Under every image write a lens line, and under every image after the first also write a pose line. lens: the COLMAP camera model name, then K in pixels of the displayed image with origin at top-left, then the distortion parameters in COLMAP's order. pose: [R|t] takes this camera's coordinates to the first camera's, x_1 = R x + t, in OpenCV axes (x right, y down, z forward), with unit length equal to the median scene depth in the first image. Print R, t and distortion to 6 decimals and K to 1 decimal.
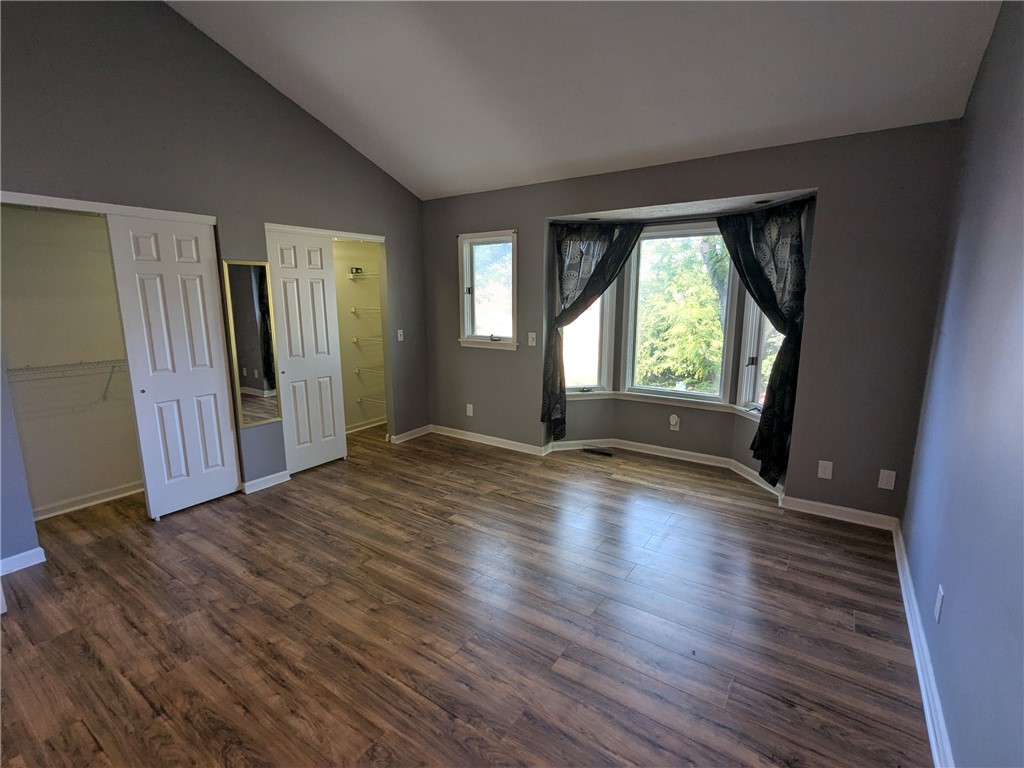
lens RADIAL K [[483.9, 0, 507.8], [0, 483.9, 383.3], [0, 0, 1]] dist [0.002650, 0.000812]
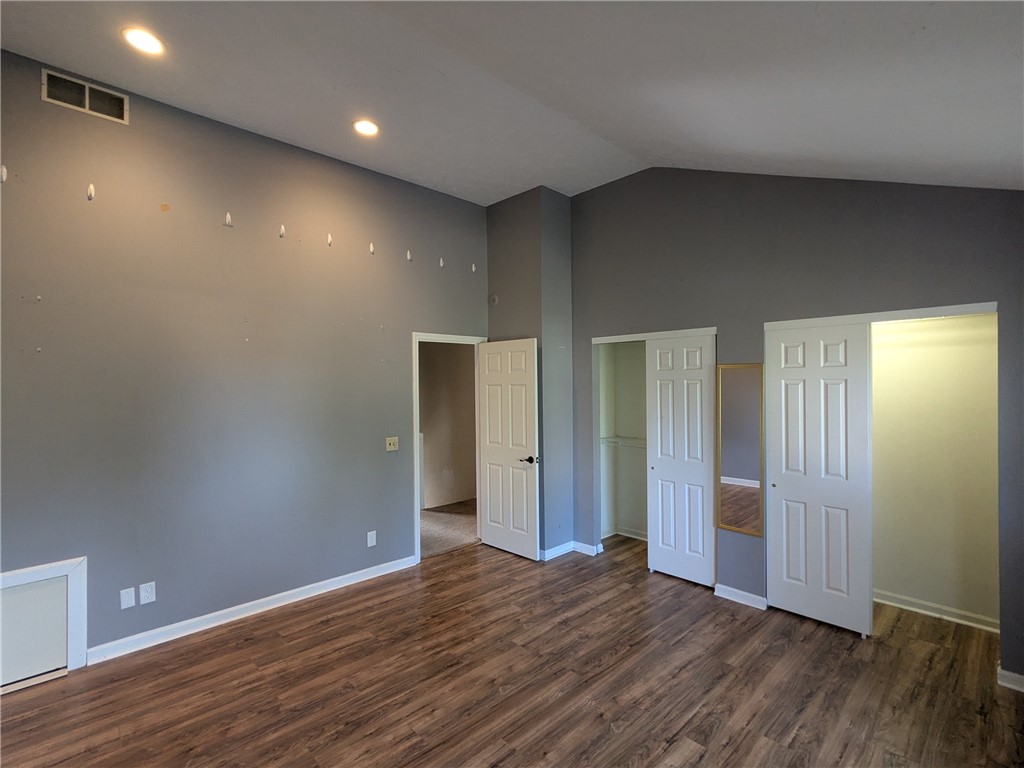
lens RADIAL K [[483.9, 0, 515.0], [0, 483.9, 387.2], [0, 0, 1]] dist [0.002650, 0.000812]
pose [[-0.198216, 0.015840, -0.980030, 0.528889], [-0.168442, 0.984444, 0.049979, -0.177401], [0.965576, 0.174985, -0.192464, 0.750415]]
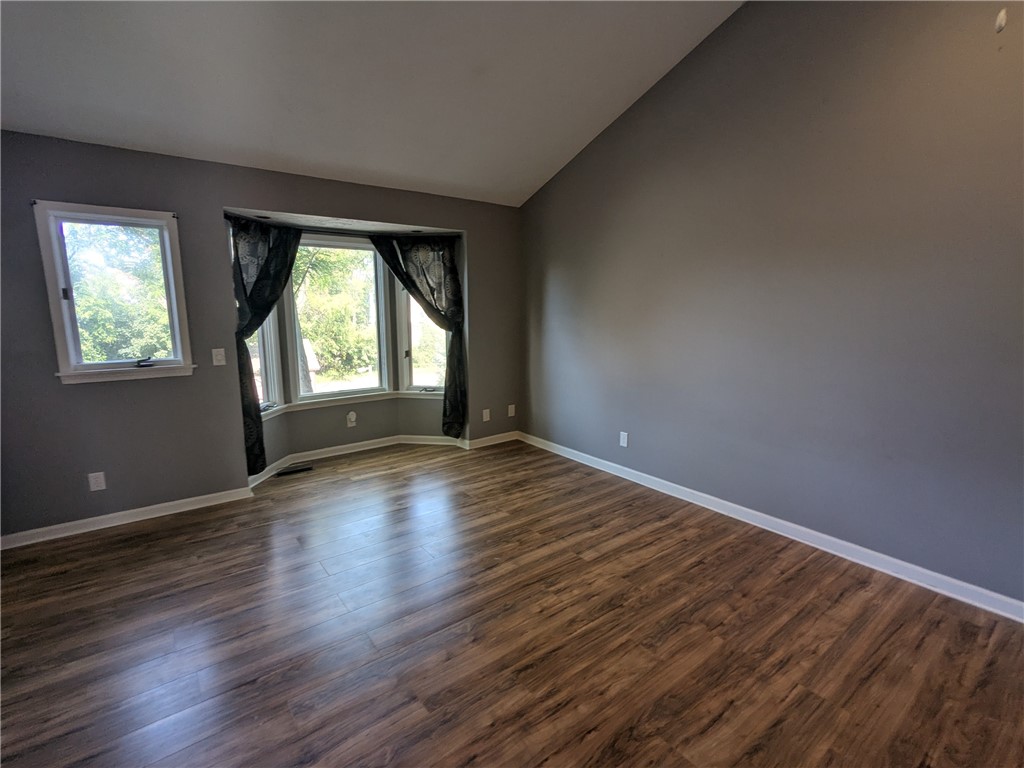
lens RADIAL K [[483.9, 0, 512.6], [0, 483.9, 388.2], [0, 0, 1]] dist [0.002650, 0.000812]
pose [[0.304768, -0.167095, 0.937654, -0.687092], [0.168259, 0.978451, 0.119675, -0.069616], [-0.937446, 0.121296, 0.326316, 0.372208]]
